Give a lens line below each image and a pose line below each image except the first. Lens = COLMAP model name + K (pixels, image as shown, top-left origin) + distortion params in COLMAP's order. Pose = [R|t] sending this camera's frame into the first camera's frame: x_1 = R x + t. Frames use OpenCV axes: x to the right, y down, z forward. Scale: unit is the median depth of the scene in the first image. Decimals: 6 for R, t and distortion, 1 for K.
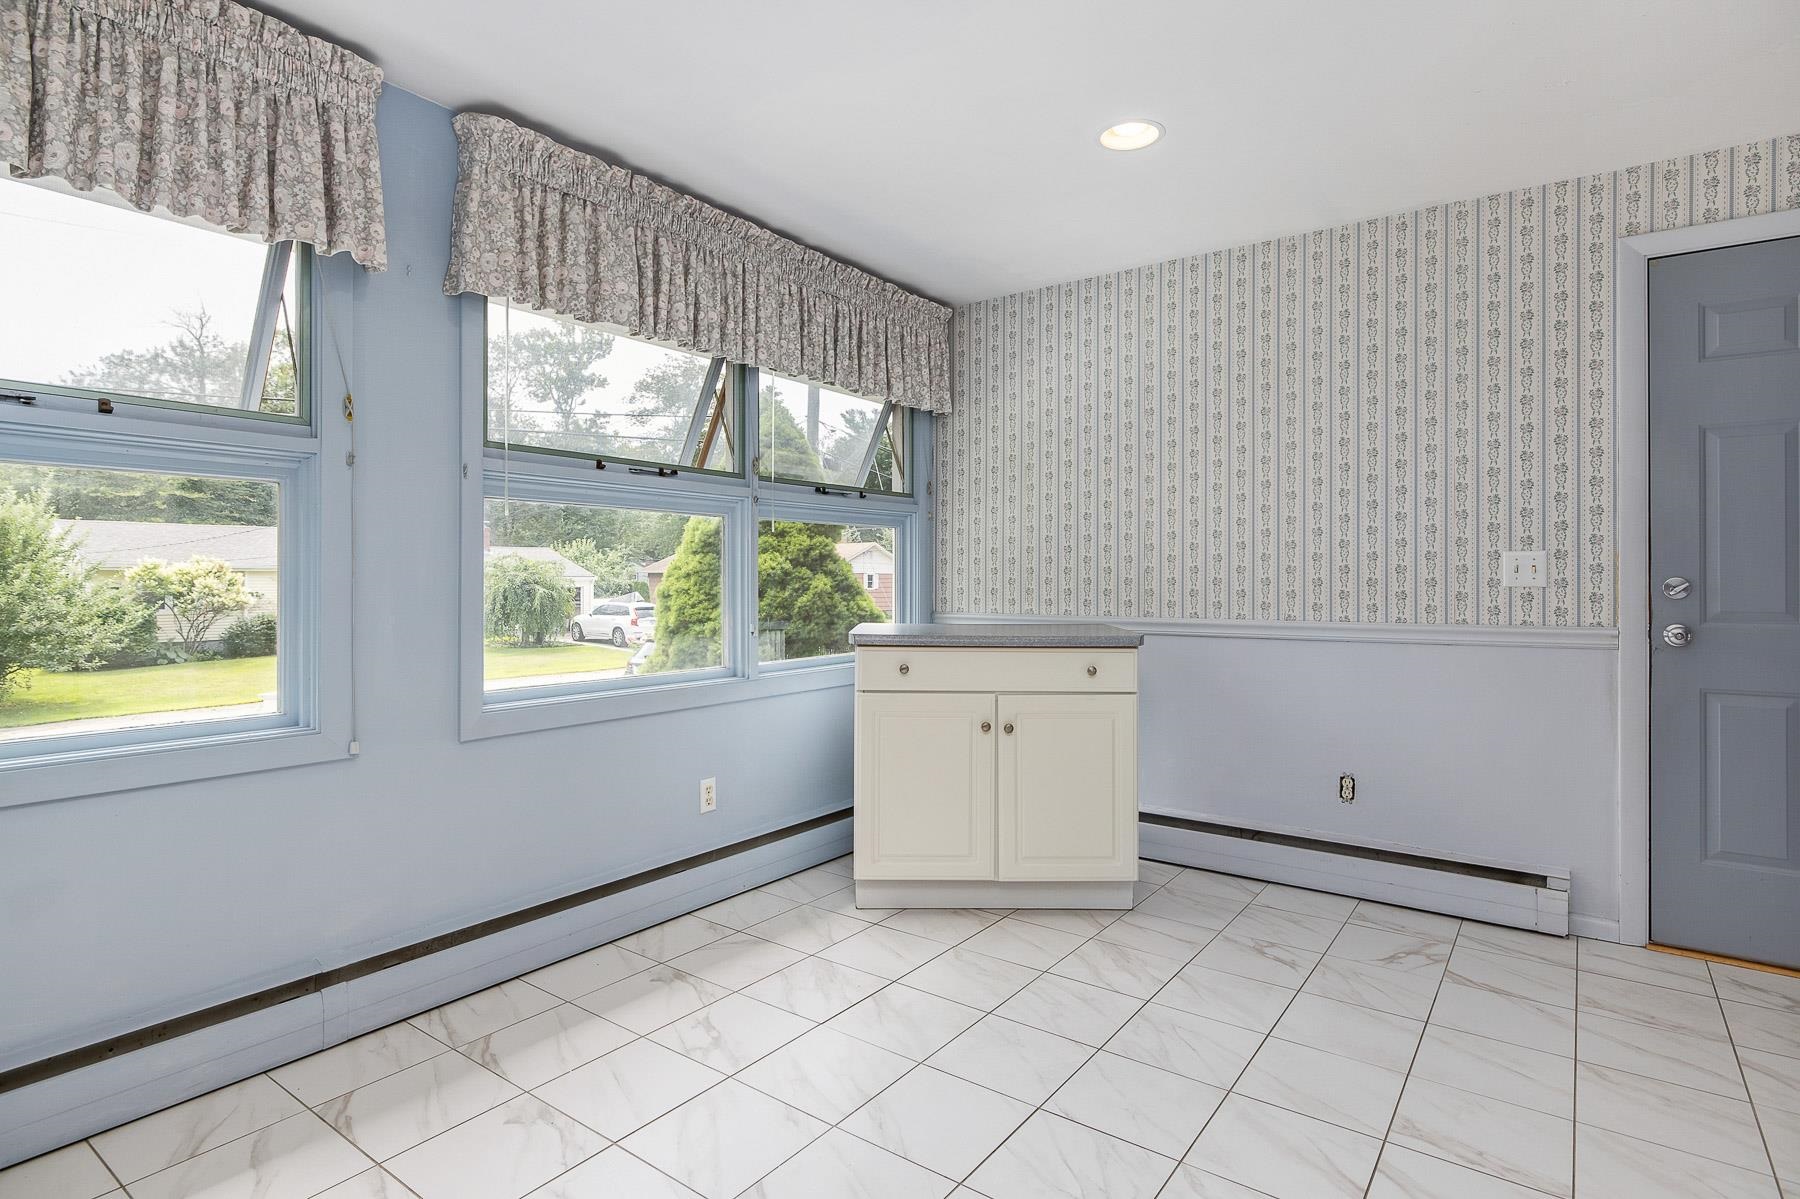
lens RADIAL K [[920.3, 0, 900.3], [0, 920.3, 579.1], [0, 0, 1]] dist [0.000829, 0.000068]
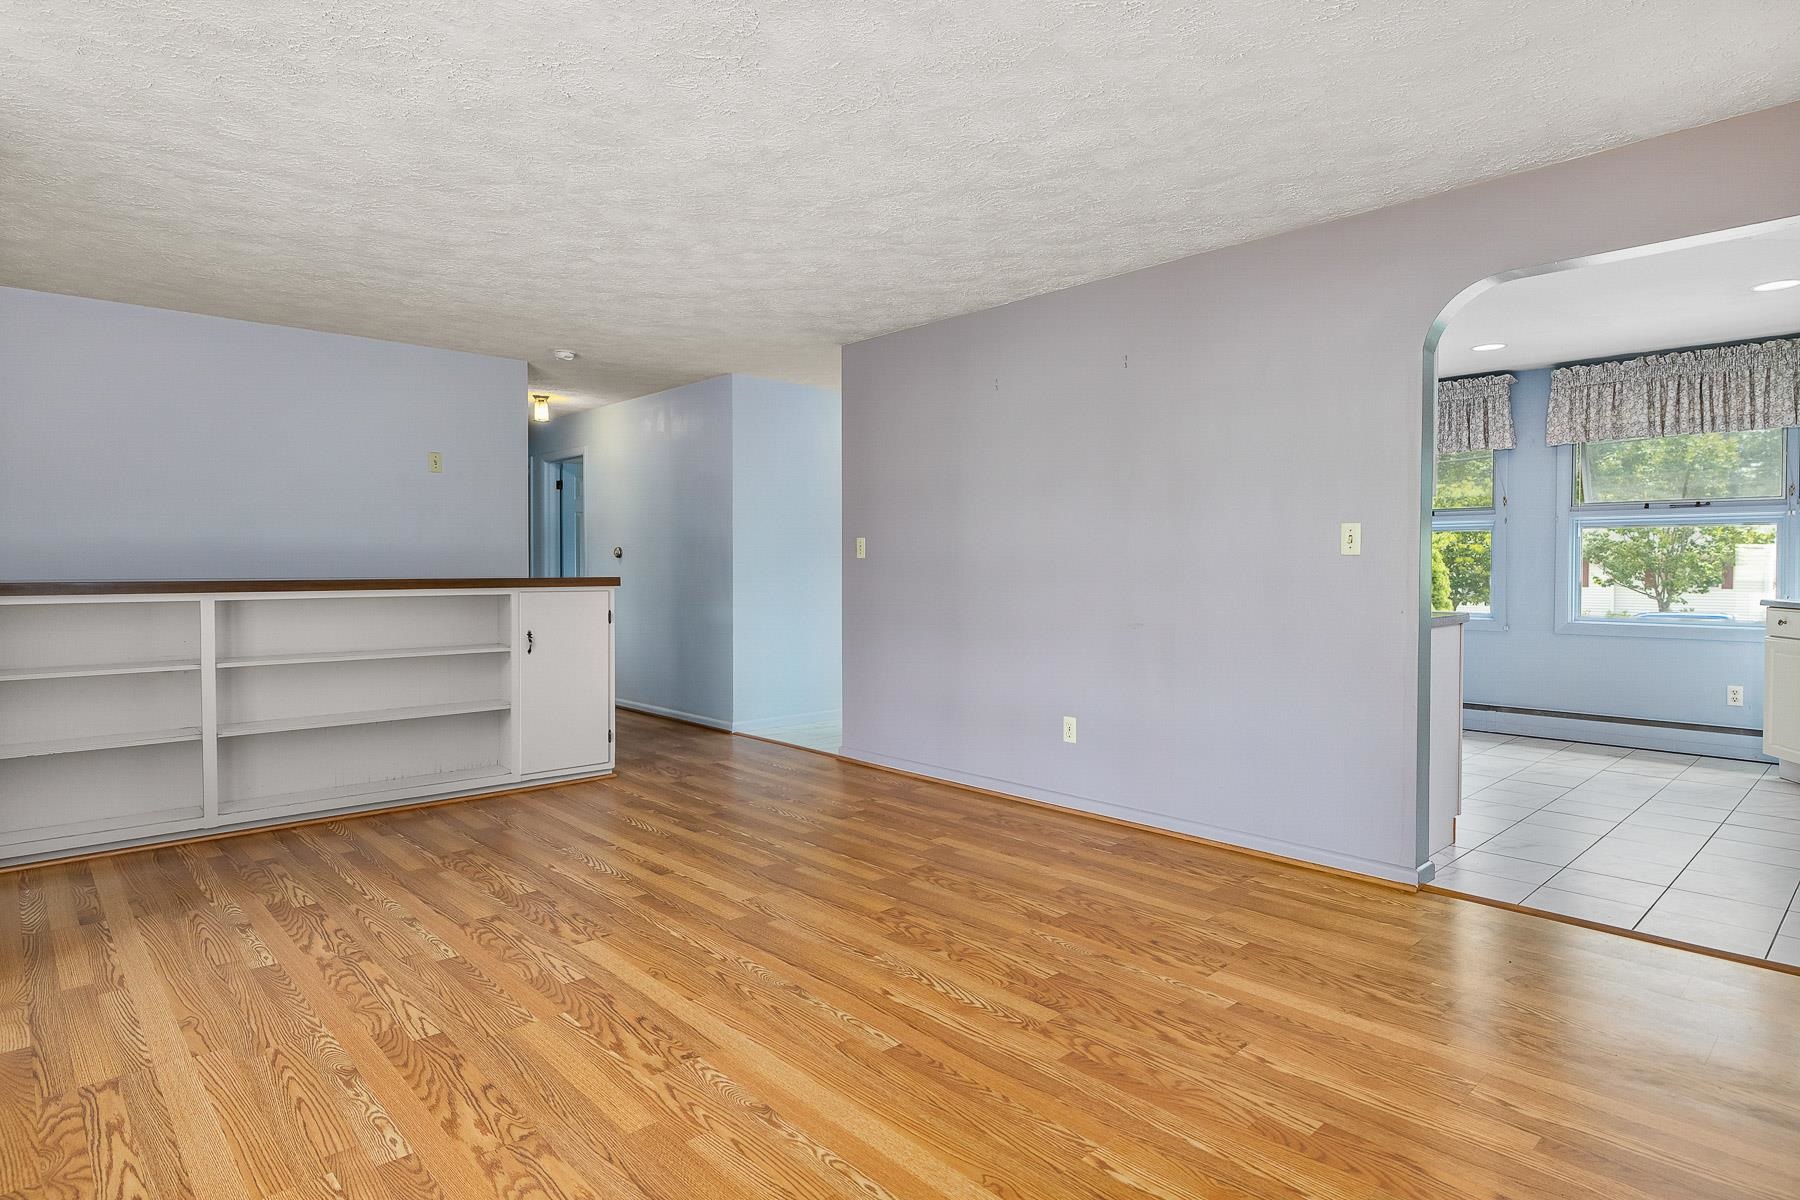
lens RADIAL K [[978.0, 0, 901.7], [0, 978.0, 580.8], [0, 0, 1]] dist [-0.000283, 0.000616]
pose [[-0.184397, 0.014126, -0.982750, 2.168673], [0.001857, 0.999900, 0.014025, 0.001988], [0.982850, 0.000761, -0.184405, -0.175192]]
